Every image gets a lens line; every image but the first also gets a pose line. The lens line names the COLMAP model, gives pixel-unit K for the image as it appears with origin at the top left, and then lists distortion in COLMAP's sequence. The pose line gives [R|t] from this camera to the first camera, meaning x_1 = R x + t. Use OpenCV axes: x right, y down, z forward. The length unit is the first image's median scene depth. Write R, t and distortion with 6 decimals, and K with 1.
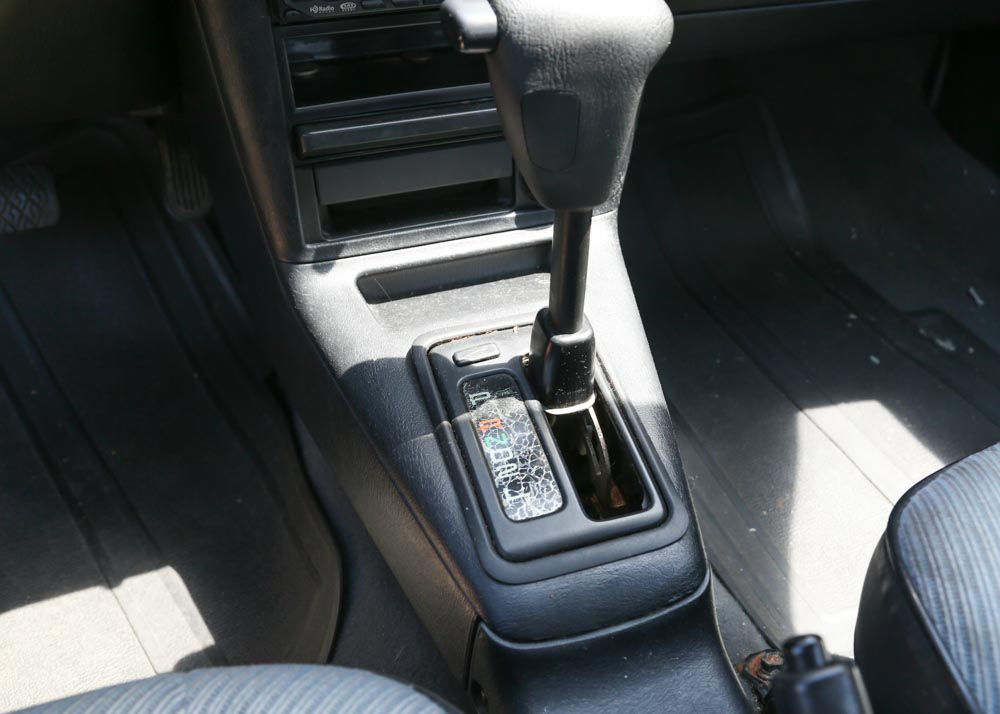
lens RADIAL K [[947.8, 0, 500.0], [0, 947.8, 357.0], [0, 0, 1]] dist [-0.053527, 0.006915]
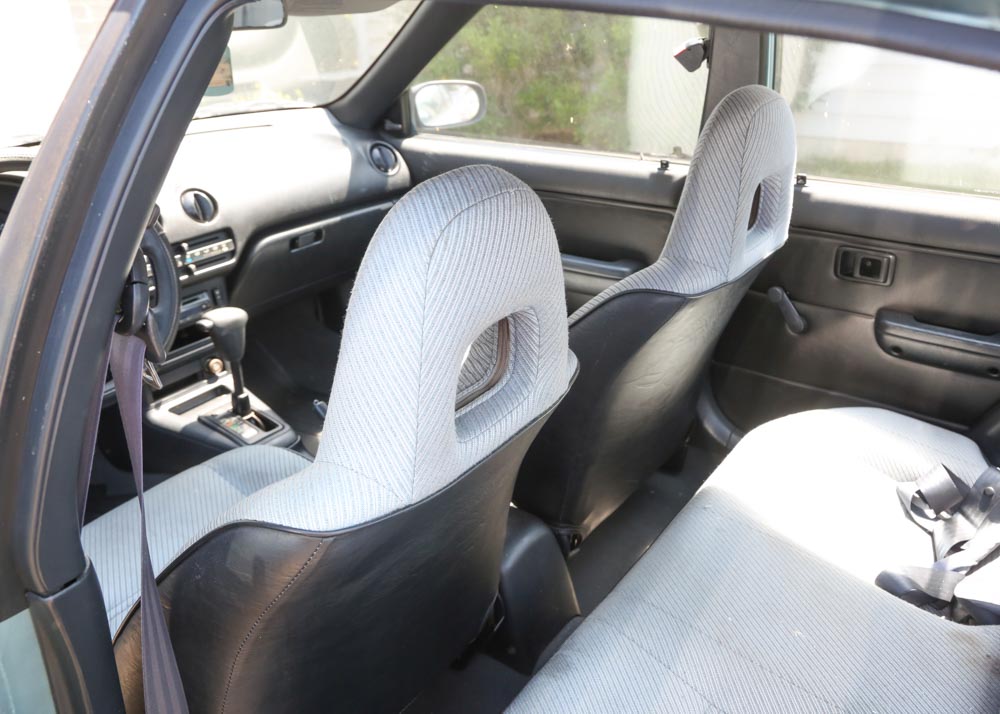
lens RADIAL K [[914.8, 0, 500.0], [0, 914.8, 357.0], [0, 0, 1]] dist [0.014788, 0.016511]
pose [[0.809152, -0.270079, 0.521852, -0.928240], [0.404748, 0.900001, -0.161791, 0.818113], [-0.425971, 0.342132, 0.837552, -2.476097]]
